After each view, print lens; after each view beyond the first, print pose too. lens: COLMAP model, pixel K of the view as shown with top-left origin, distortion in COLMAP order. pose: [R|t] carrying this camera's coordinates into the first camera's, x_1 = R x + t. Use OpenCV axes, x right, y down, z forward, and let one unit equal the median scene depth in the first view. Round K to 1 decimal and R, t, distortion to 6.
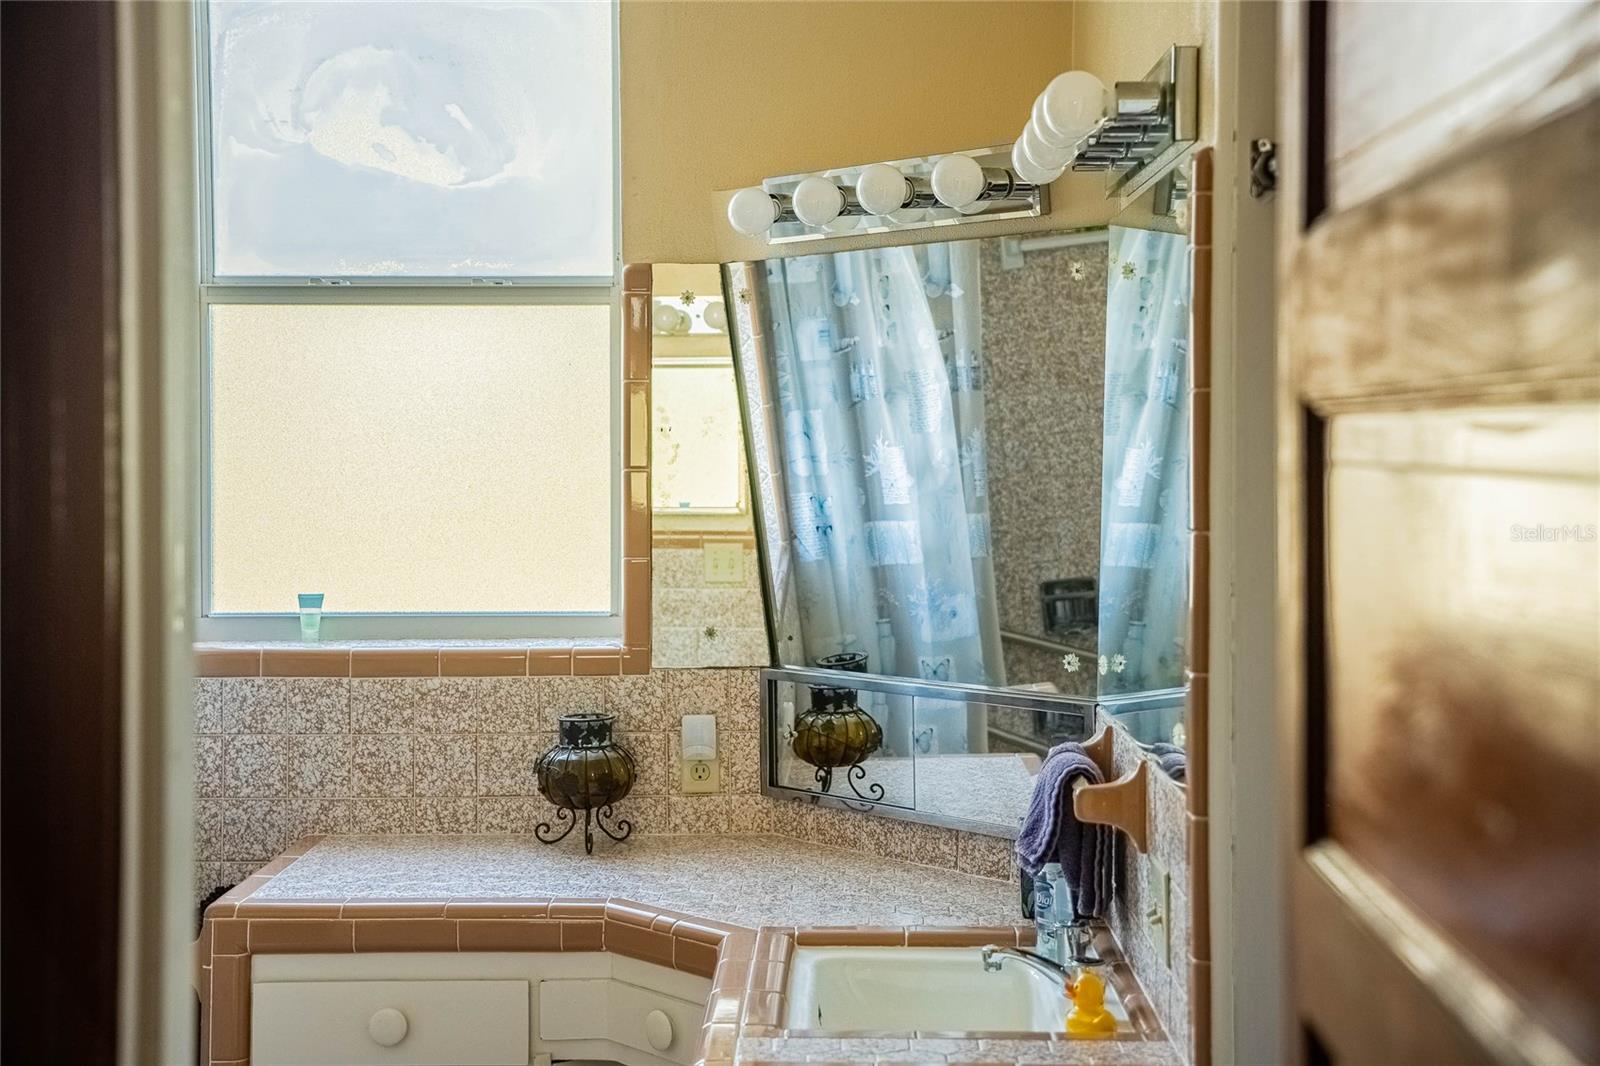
lens RADIAL K [[1821.7, 0, 800.0], [0, 1821.7, 533.0], [0, 0, 1]] dist [0.137668, -0.007294]
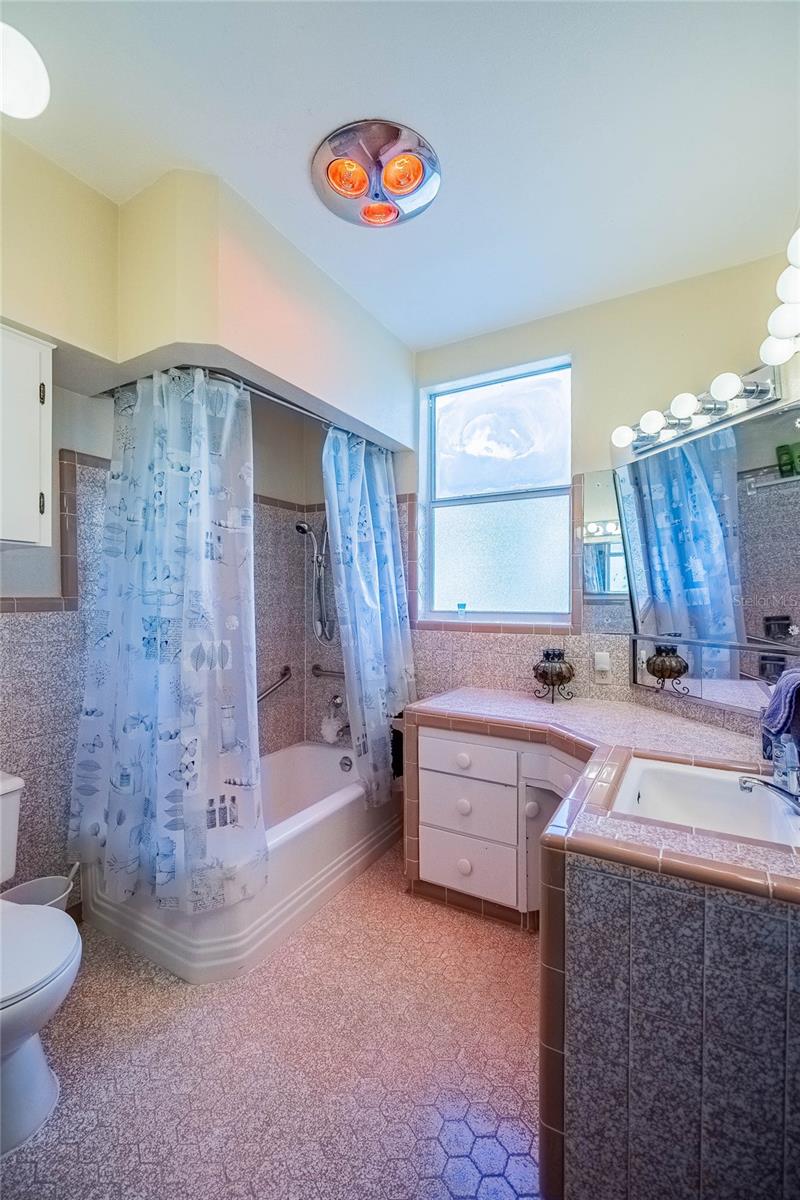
lens RADIAL K [[505.7, 0, 400.0], [0, 505.7, 600.0], [0, 0, 1]] dist [-0.003645, -0.000360]
pose [[0.883124, 0.005630, -0.469105, 0.022535], [-0.013484, 0.999820, -0.013385, 0.039133], [0.468945, 0.018146, 0.883041, 0.248026]]
